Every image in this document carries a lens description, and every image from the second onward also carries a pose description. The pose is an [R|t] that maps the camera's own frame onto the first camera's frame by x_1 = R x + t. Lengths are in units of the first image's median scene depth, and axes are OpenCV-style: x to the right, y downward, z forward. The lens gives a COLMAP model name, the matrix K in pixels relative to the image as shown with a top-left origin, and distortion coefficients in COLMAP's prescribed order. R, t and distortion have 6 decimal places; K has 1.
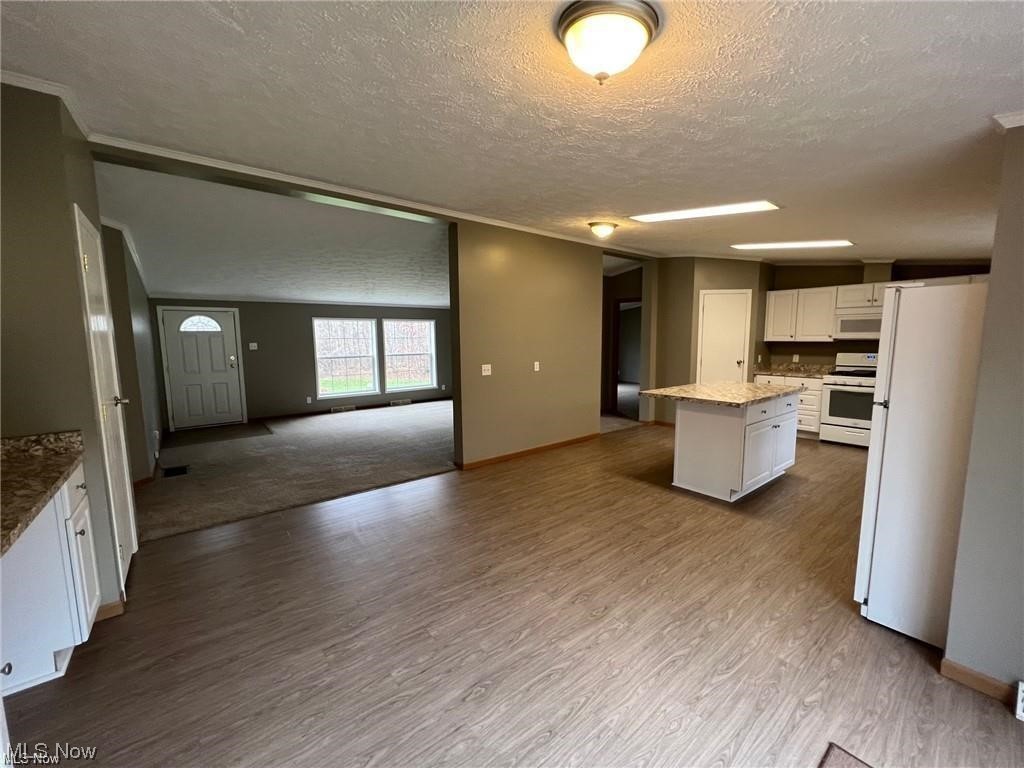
lens RADIAL K [[414.7, 0, 511.3], [0, 414.7, 383.1], [0, 0, 1]] dist [0.000627, 0.000147]
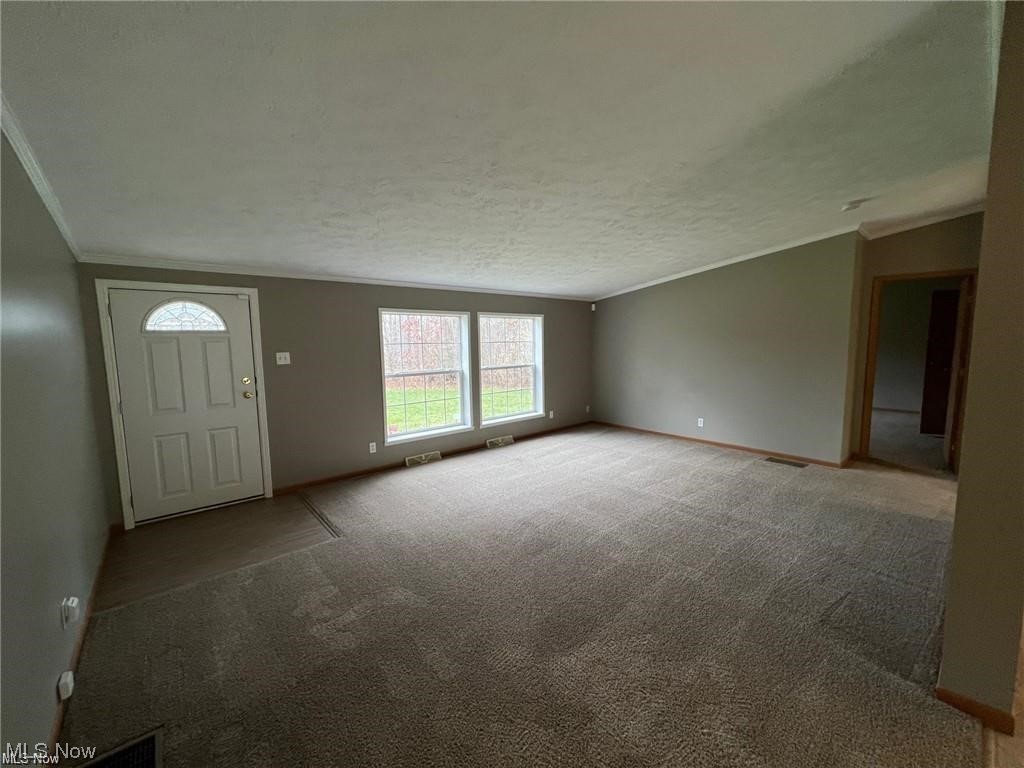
lens RADIAL K [[414.7, 0, 513.6], [0, 414.7, 383.2], [0, 0, 1]] dist [0.000627, 0.000147]
pose [[0.999143, -0.009248, 0.040337, -0.356657], [0.009579, 0.999922, -0.008039, -0.051378], [-0.040259, 0.008418, 0.999154, 0.458912]]
